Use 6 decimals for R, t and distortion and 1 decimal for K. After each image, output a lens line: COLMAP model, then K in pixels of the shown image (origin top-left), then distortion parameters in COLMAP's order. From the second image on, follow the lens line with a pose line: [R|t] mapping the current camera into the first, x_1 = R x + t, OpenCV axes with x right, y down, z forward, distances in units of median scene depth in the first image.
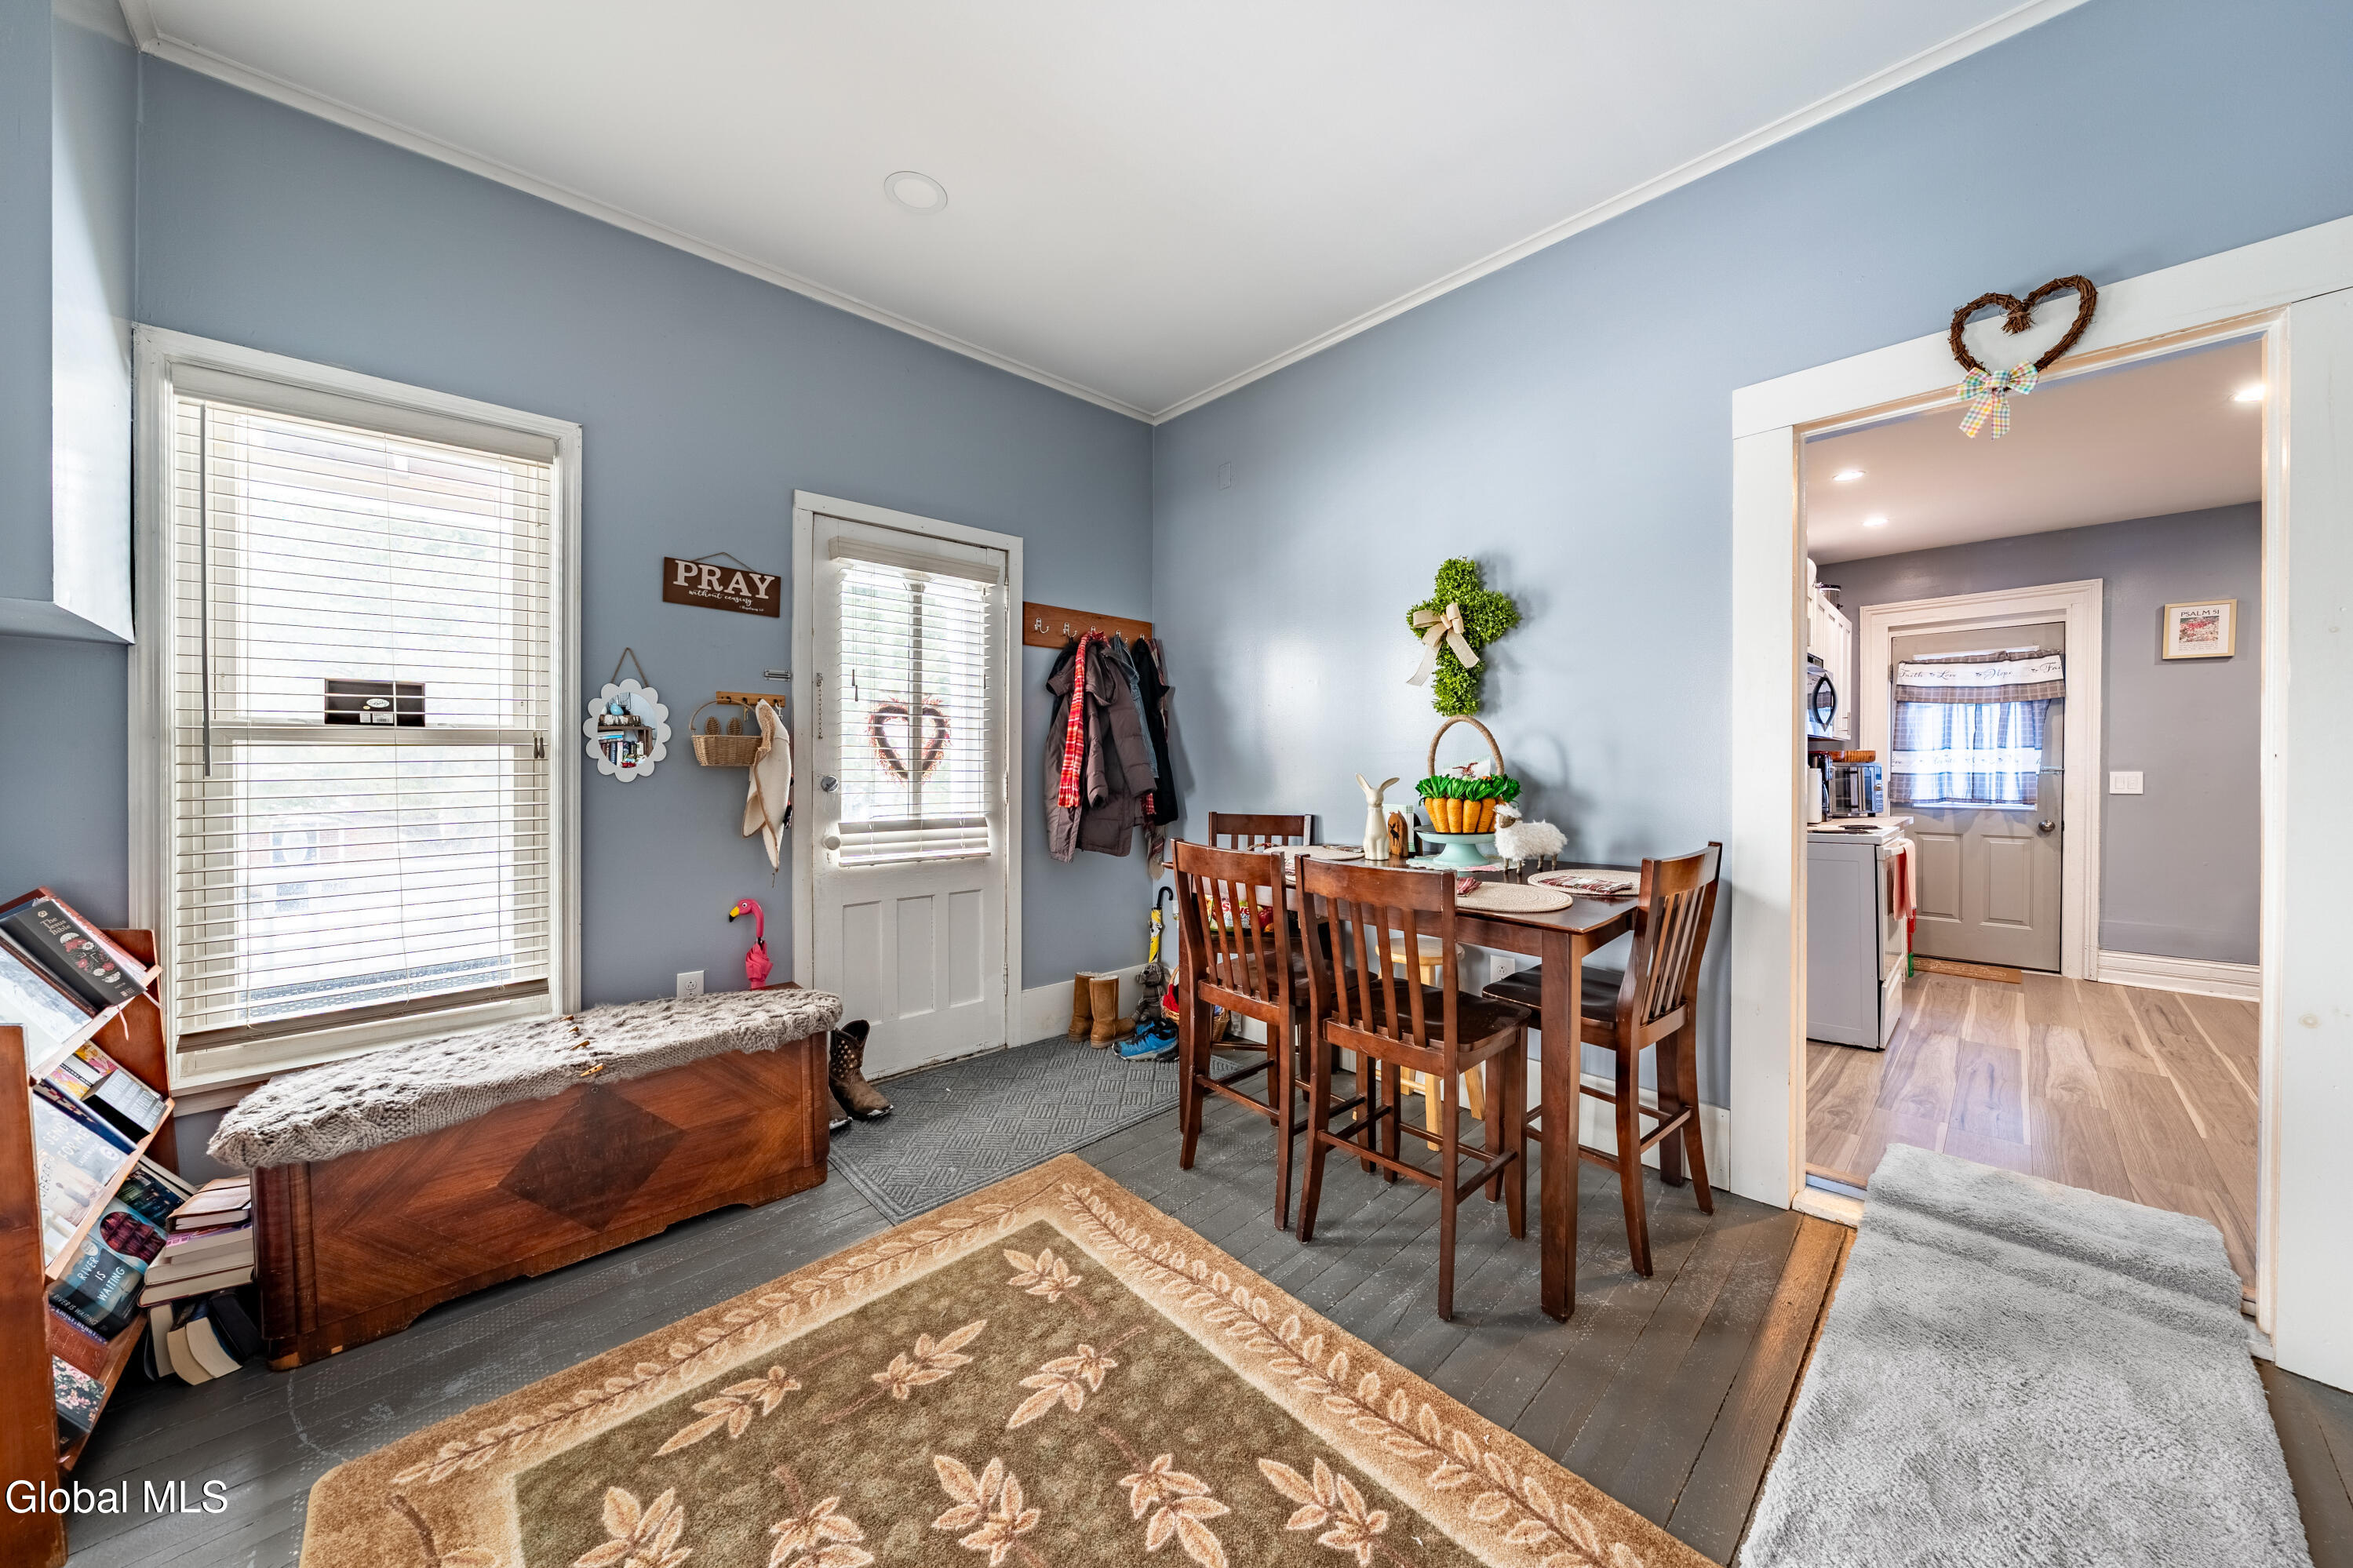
lens RADIAL K [[811.3, 0, 1191.7], [0, 811.3, 774.2], [0, 0, 1]] dist [-0.005347, 0.000460]
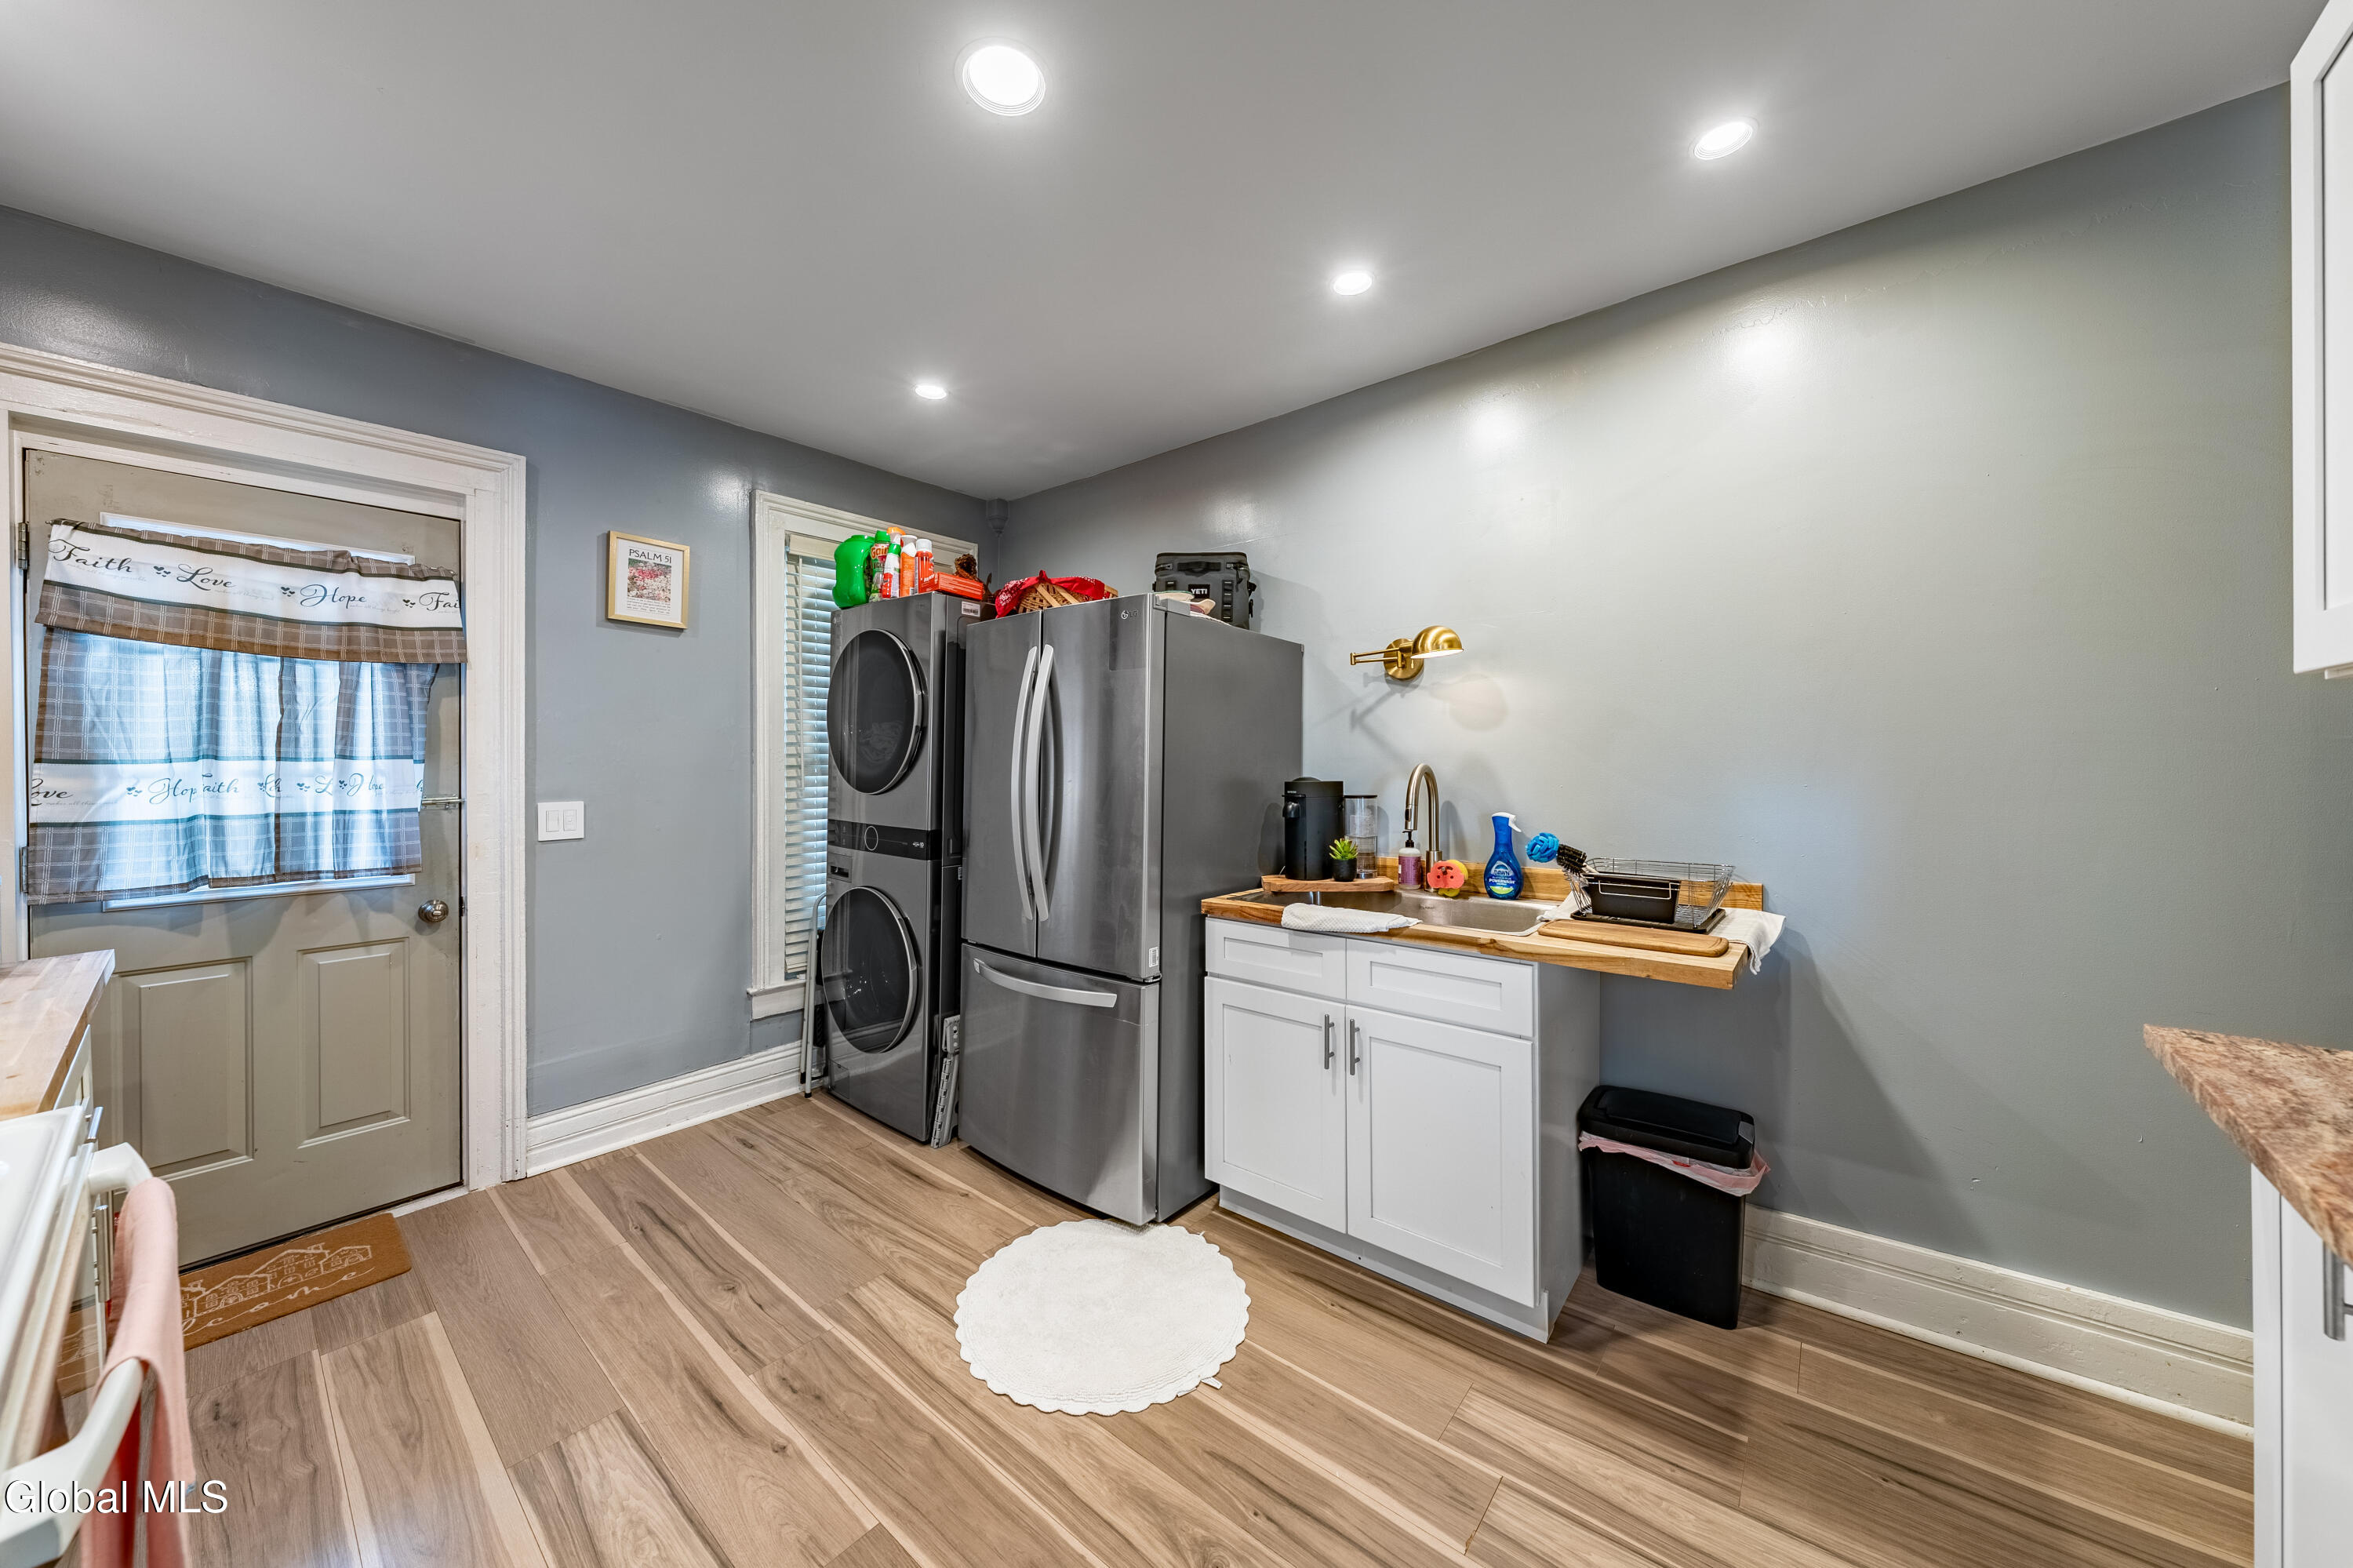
lens RADIAL K [[811.4, 0, 1195.0], [0, 811.4, 765.4], [0, 0, 1]] dist [-0.005347, 0.000460]
pose [[-0.131633, -0.004013, 0.991290, 0.481507], [0.014052, 0.999884, 0.005914, -0.024595], [-0.991199, 0.014708, -0.131562, 0.579652]]
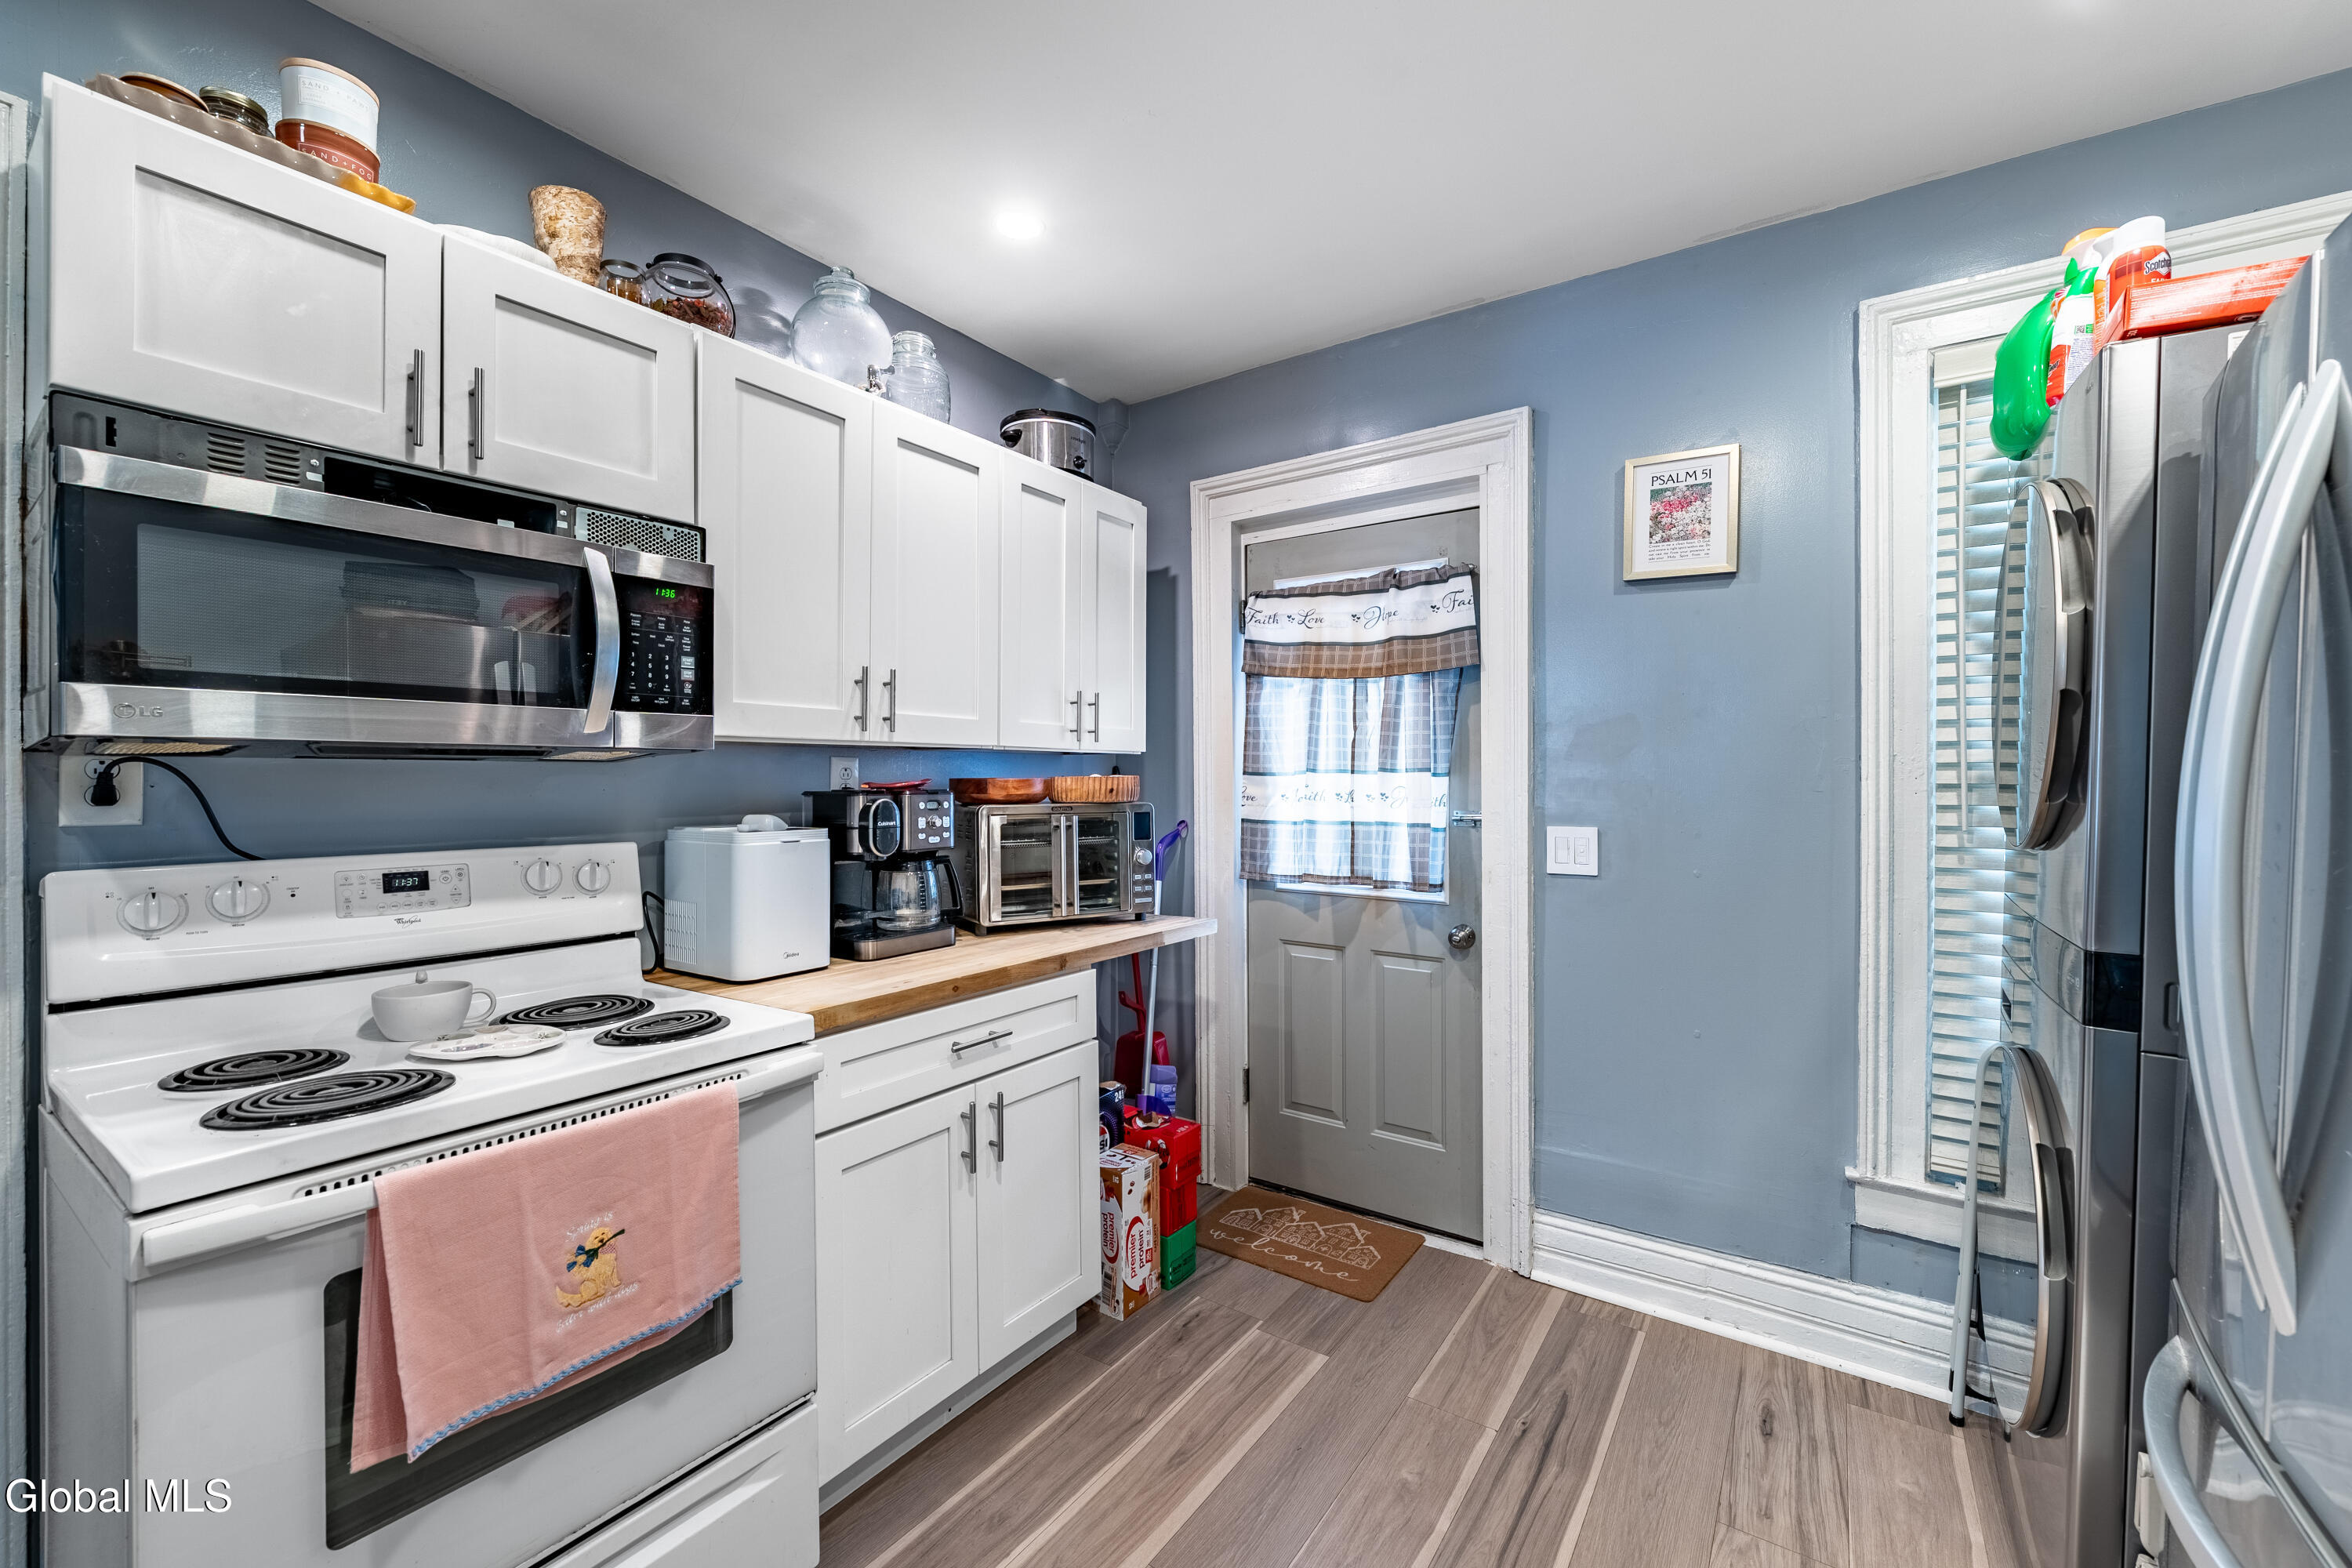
lens RADIAL K [[950.1, 0, 1182.9], [0, 950.1, 777.4], [0, 0, 1]] dist [-0.004376, -0.000374]
pose [[0.980925, 0.004318, 0.194339, 0.780942], [-0.002626, 0.999956, -0.008963, -0.023874], [-0.194369, 0.008282, 0.980894, 0.477043]]
